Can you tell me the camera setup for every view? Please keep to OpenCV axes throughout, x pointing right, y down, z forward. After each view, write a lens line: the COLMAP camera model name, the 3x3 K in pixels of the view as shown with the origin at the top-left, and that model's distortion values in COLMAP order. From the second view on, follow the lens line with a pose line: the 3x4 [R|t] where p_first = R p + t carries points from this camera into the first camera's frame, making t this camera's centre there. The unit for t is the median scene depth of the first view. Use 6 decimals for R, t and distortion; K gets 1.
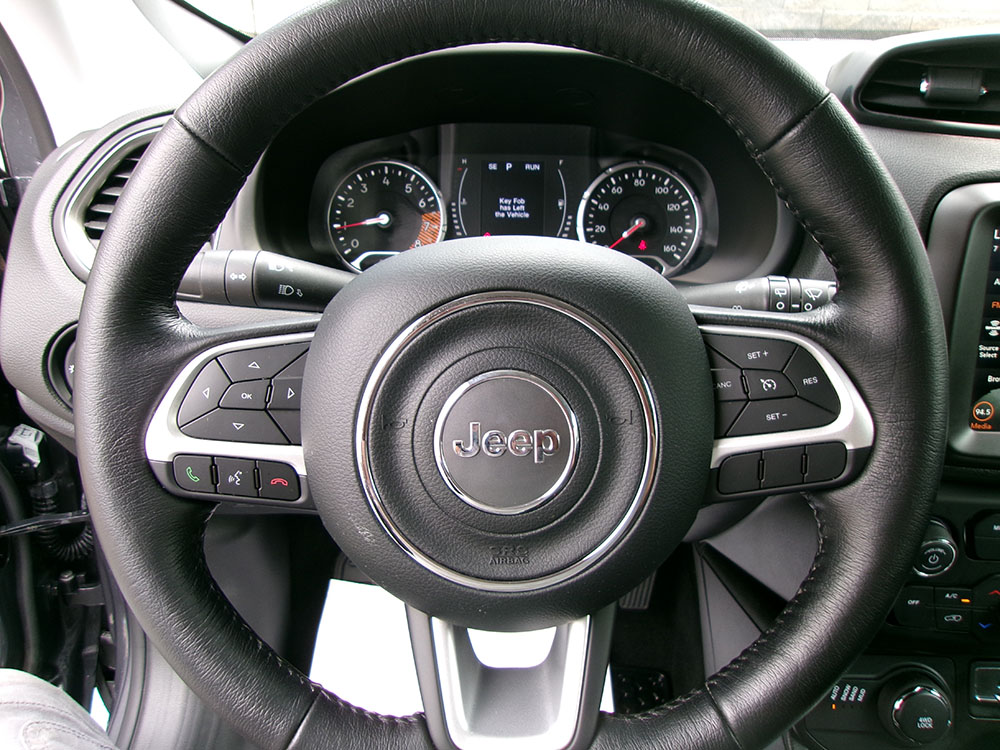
lens RADIAL K [[771.3, 0, 496.8], [0, 771.3, 378.0], [0, 0, 1]] dist [-0.013813, 0.034303]
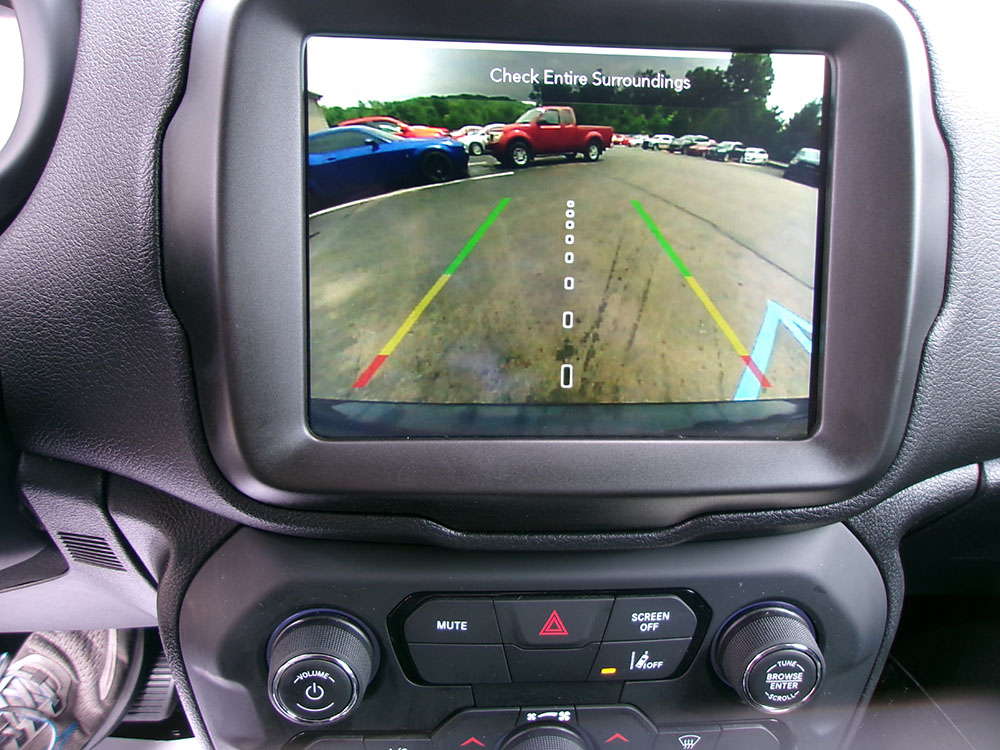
lens RADIAL K [[785.7, 0, 500.0], [0, 785.7, 375.0], [0, 0, 1]] dist [-0.083915, 0.001476]
pose [[0.995730, -0.018029, 0.090534, 0.616929], [0.027104, 0.994615, -0.100030, 0.071760], [-0.088243, 0.102057, 0.990857, 0.421897]]
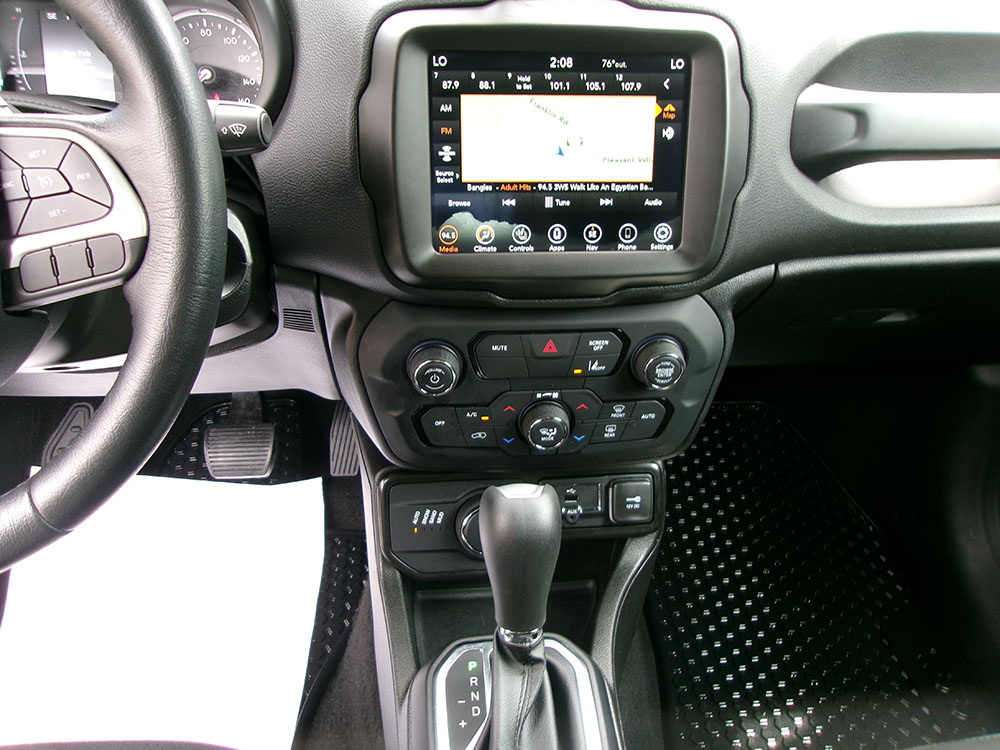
lens RADIAL K [[771.3, 0, 496.8], [0, 771.3, 378.0], [0, 0, 1]] dist [-0.013813, 0.034303]
pose [[0.993178, -0.053866, 0.103418, 0.514434], [0.042521, 0.993140, 0.108928, 0.113392], [-0.108576, -0.103788, 0.988655, -0.077058]]
